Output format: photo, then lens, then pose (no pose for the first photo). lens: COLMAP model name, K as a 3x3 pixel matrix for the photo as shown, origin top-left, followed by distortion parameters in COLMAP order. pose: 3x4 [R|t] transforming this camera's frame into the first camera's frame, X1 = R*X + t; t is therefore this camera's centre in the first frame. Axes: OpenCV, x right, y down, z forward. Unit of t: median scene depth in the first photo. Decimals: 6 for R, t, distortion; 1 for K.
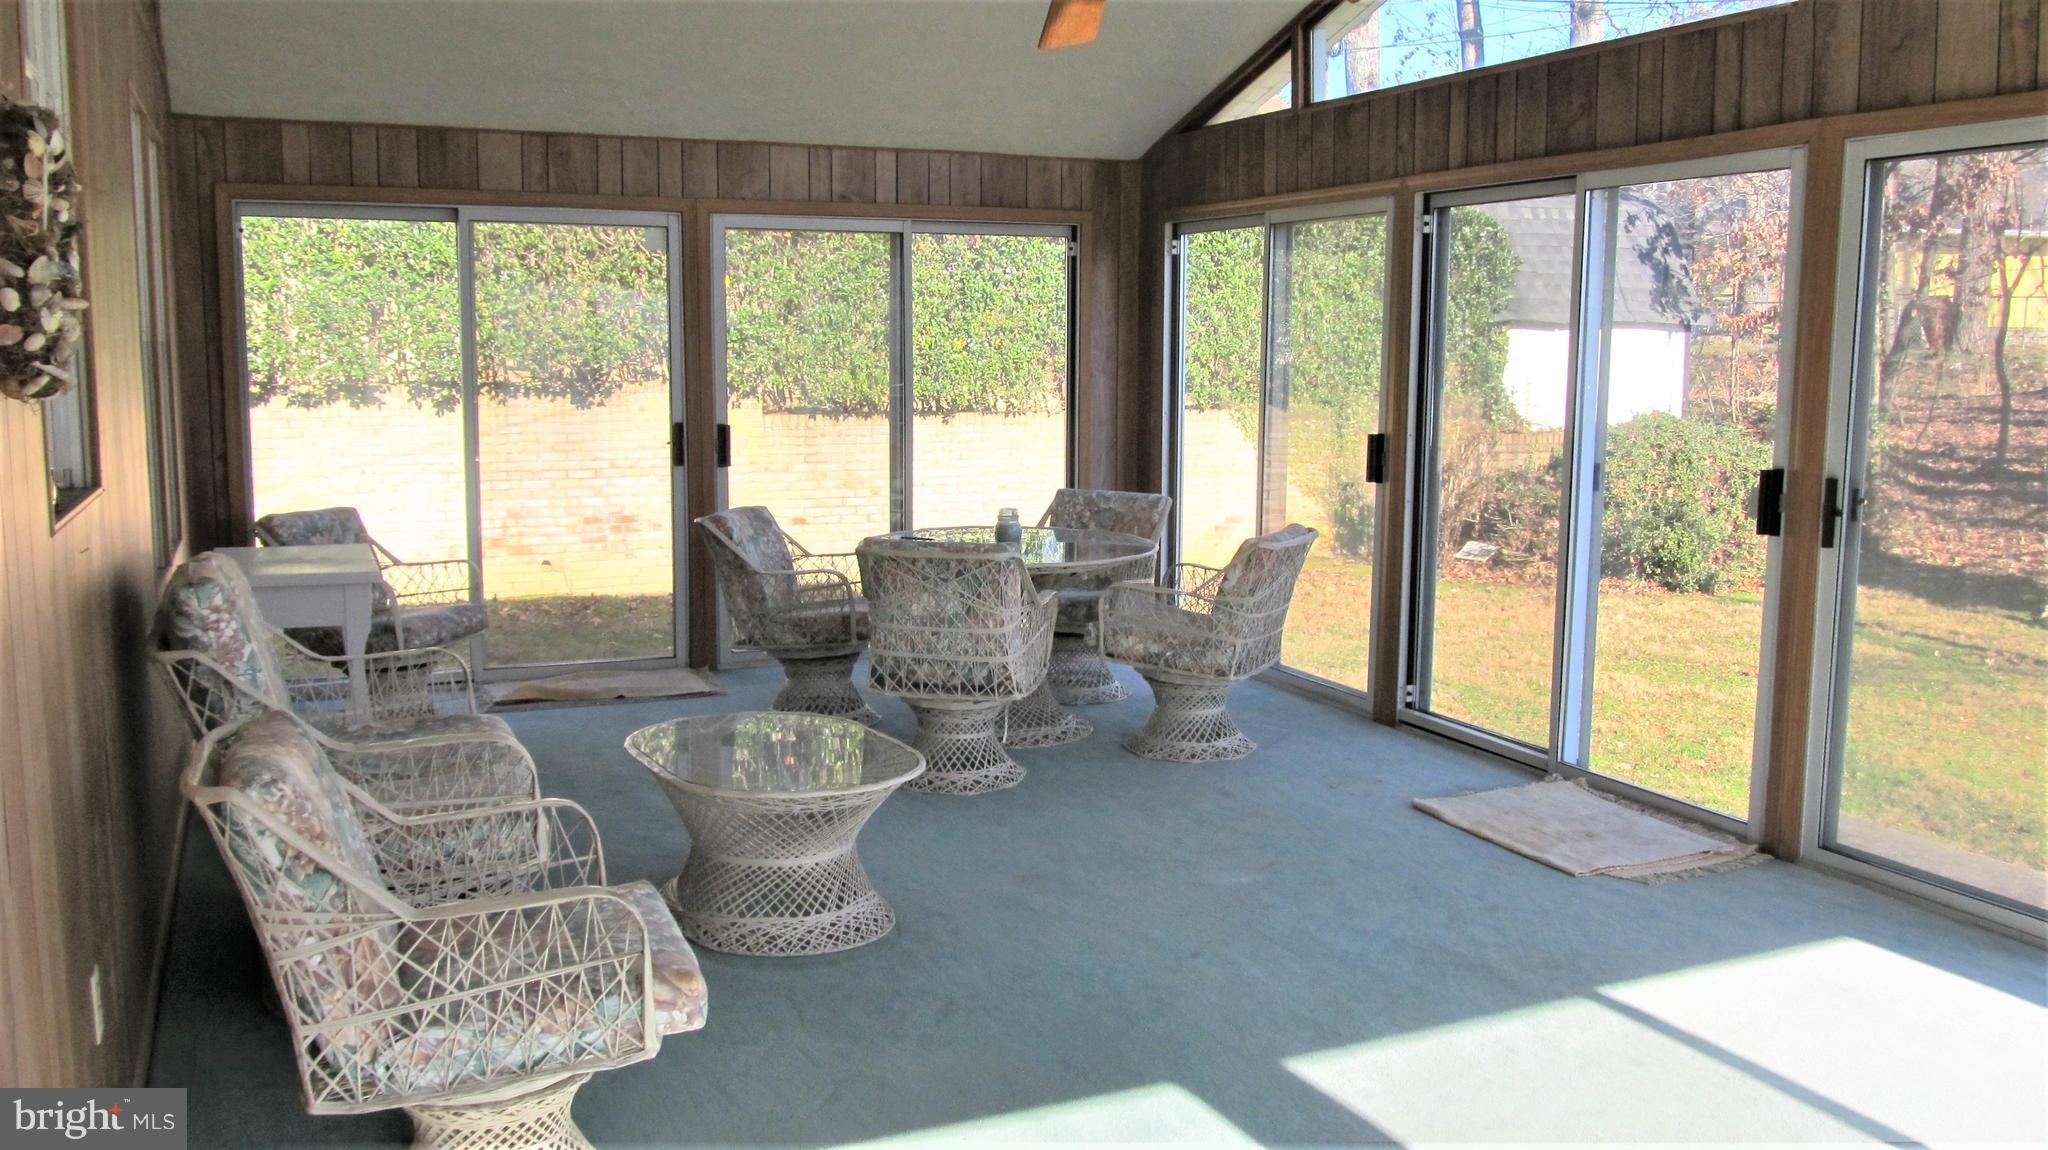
lens RADIAL K [[1720.9, 0, 1035.0], [0, 1720.9, 572.9], [0, 0, 1]] dist [-0.036373, 0.005865]
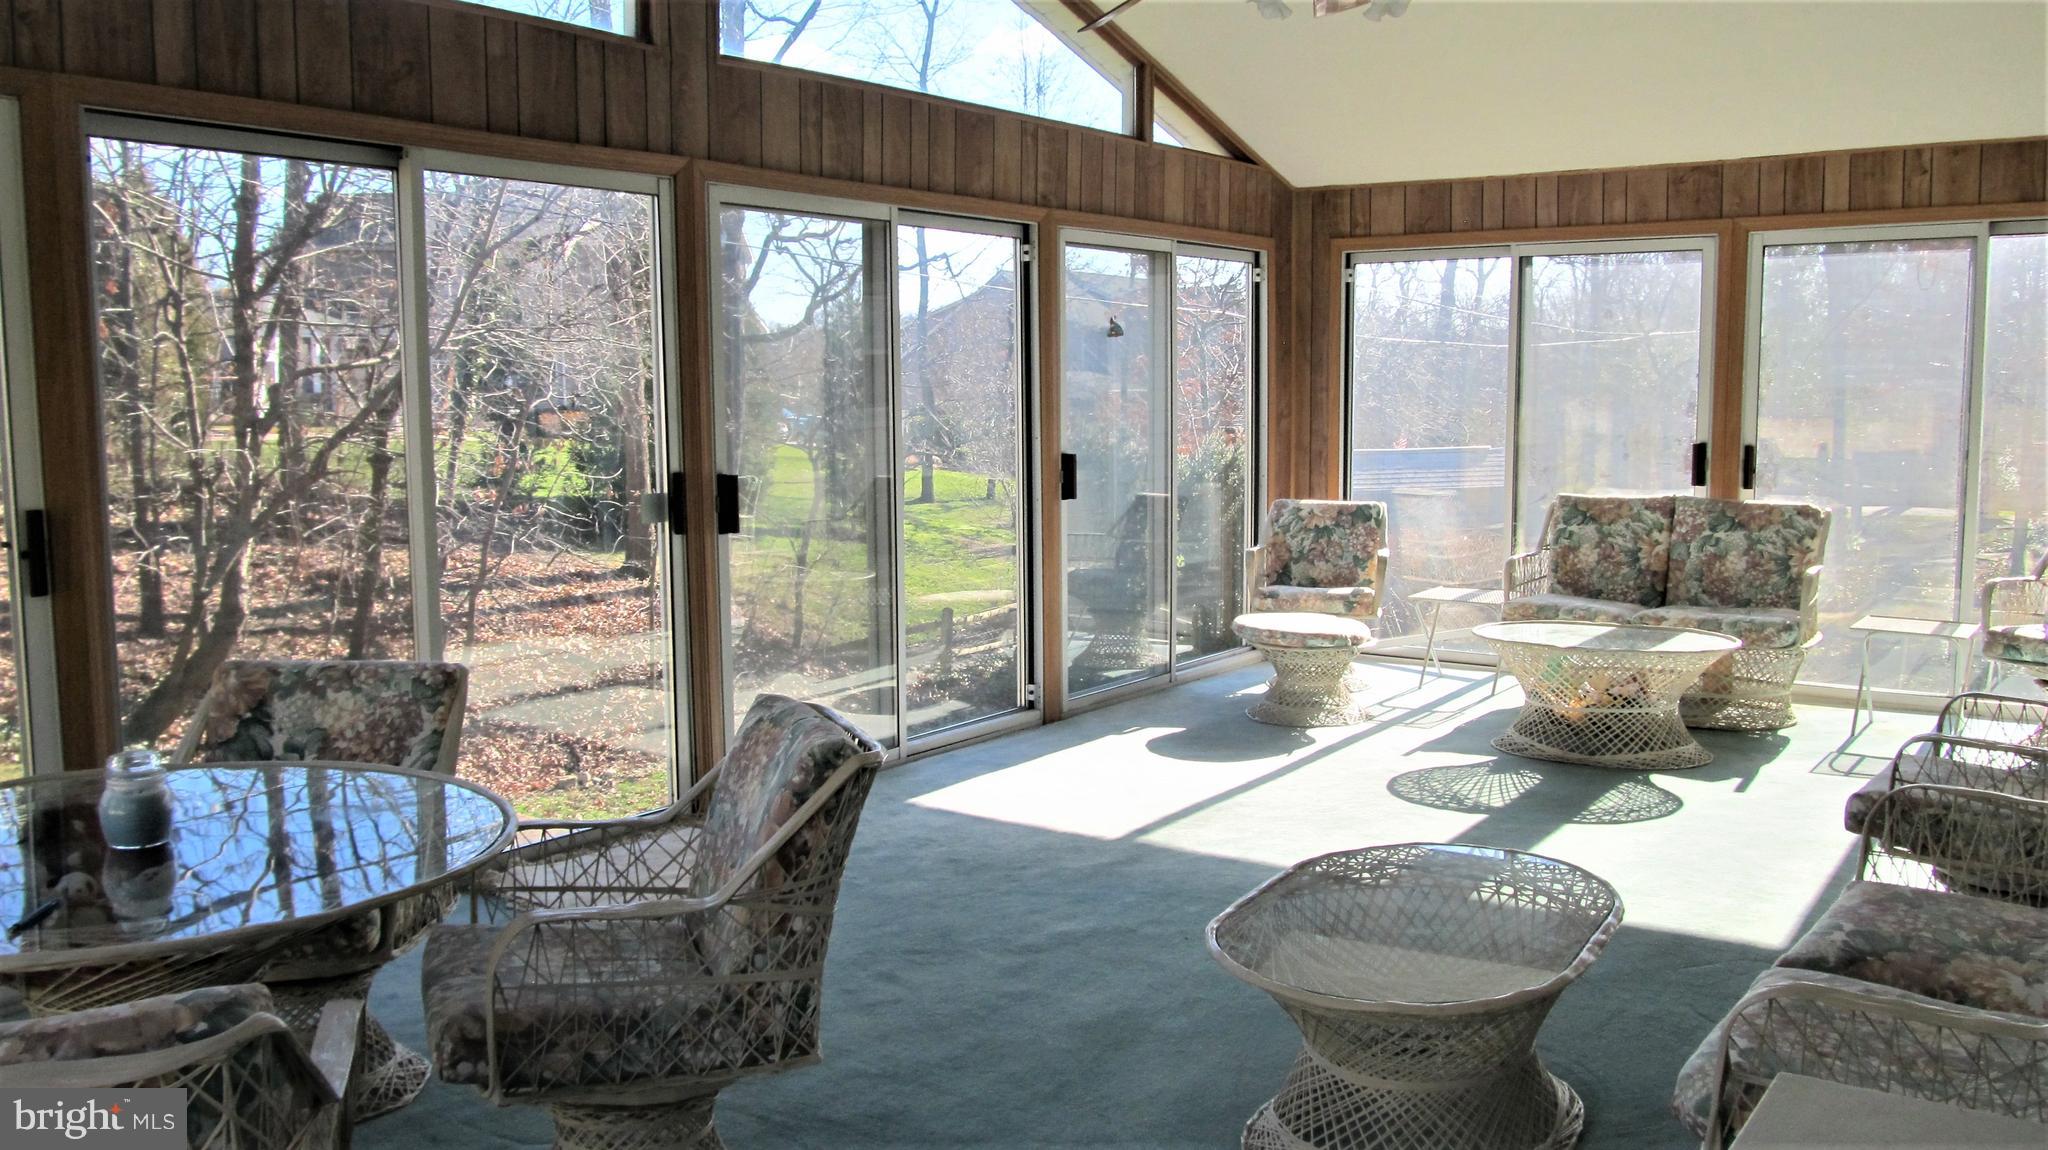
lens RADIAL K [[1720.9, 0, 1035.0], [0, 1720.9, 572.9], [0, 0, 1]] dist [-0.036373, 0.005865]
pose [[-0.503342, -0.102178, 0.858025, -0.525972], [0.108396, 0.977673, 0.180015, -0.142548], [-0.857261, 0.183616, -0.481028, 1.124236]]
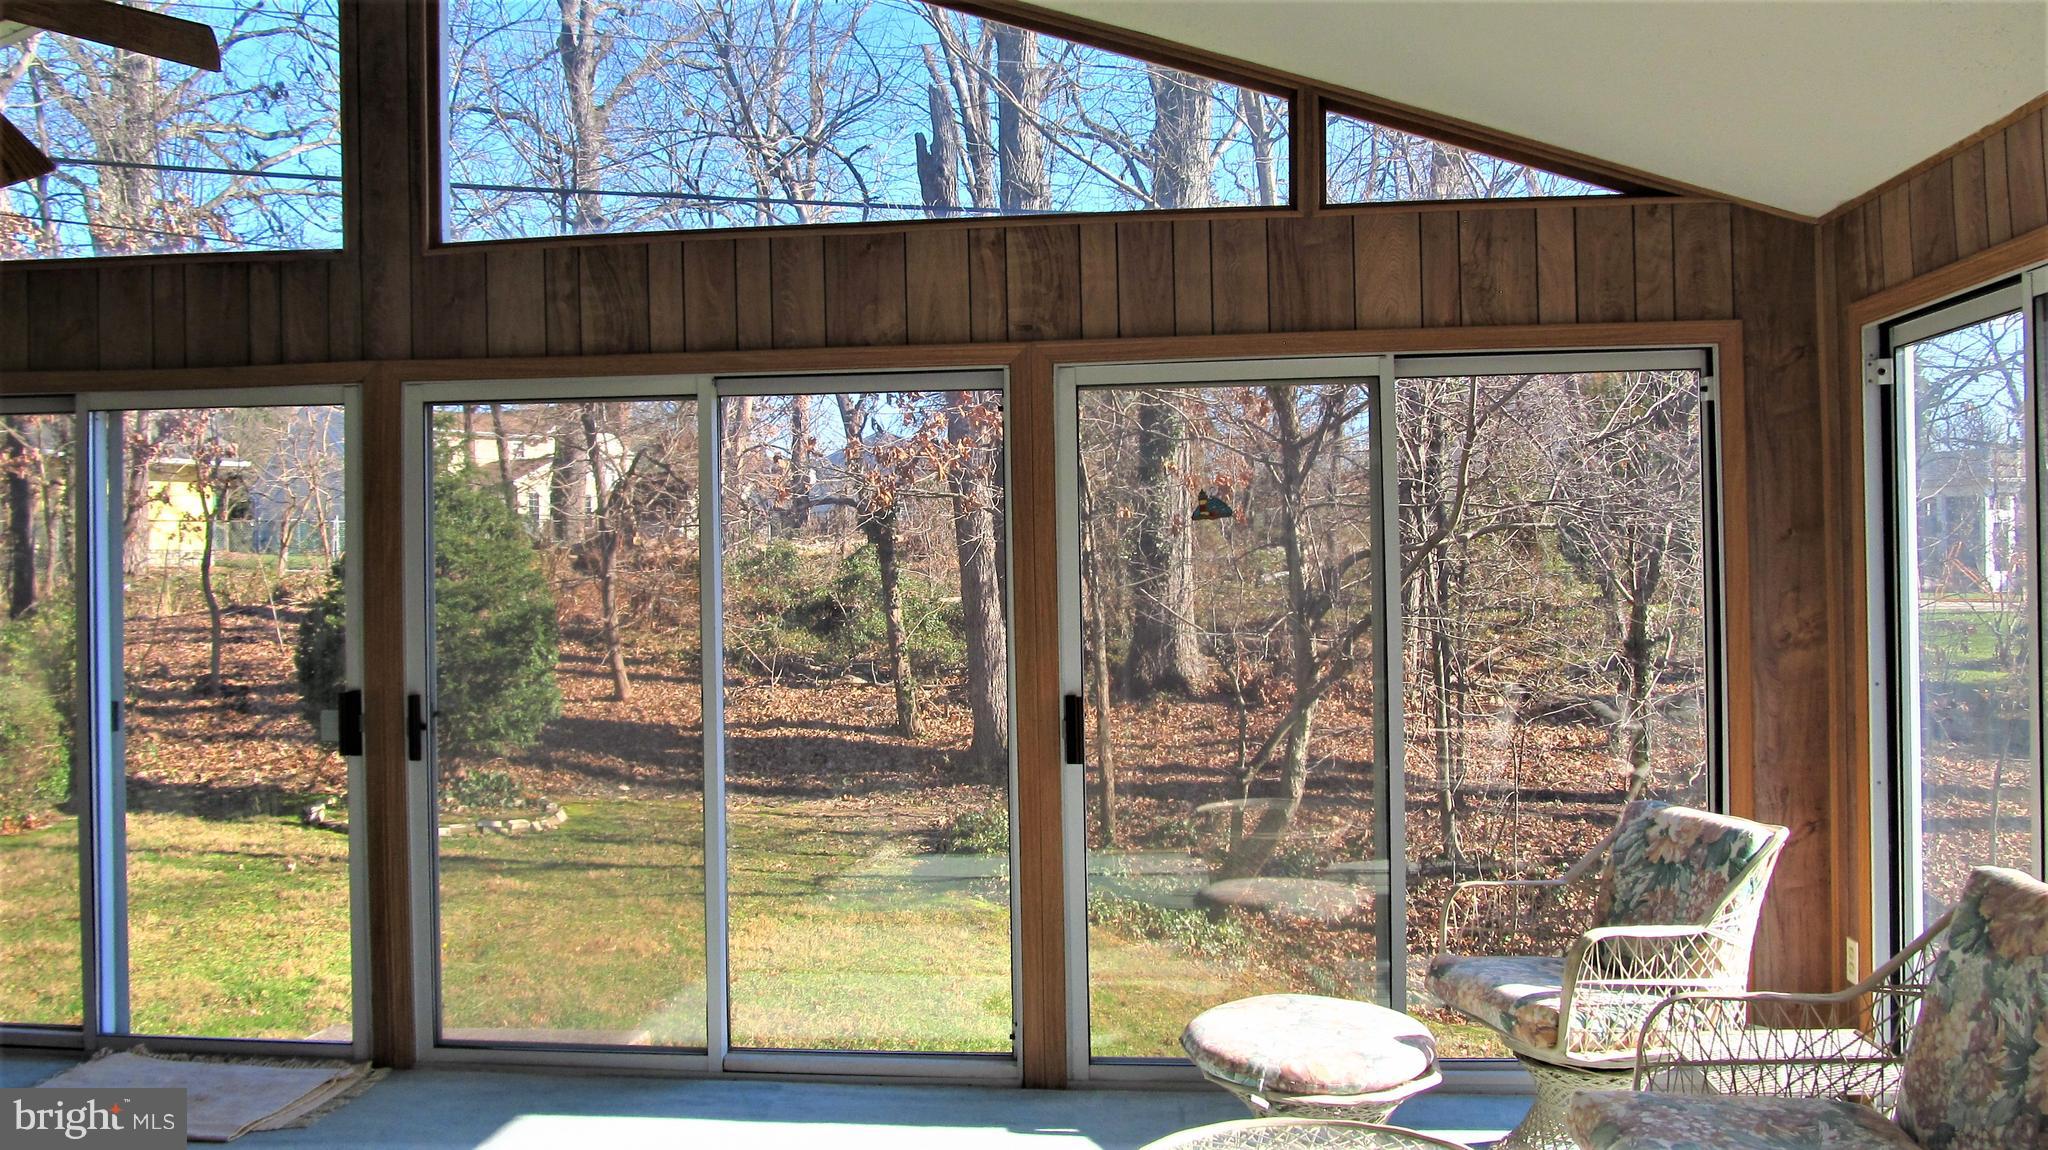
lens RADIAL K [[1720.9, 0, 1035.0], [0, 1720.9, 572.9], [0, 0, 1]] dist [-0.036373, 0.005865]
pose [[0.519643, -0.015830, 0.854237, -0.196553], [0.126038, 0.990310, -0.058319, -0.015799], [-0.845036, 0.137971, 0.516602, 0.089798]]
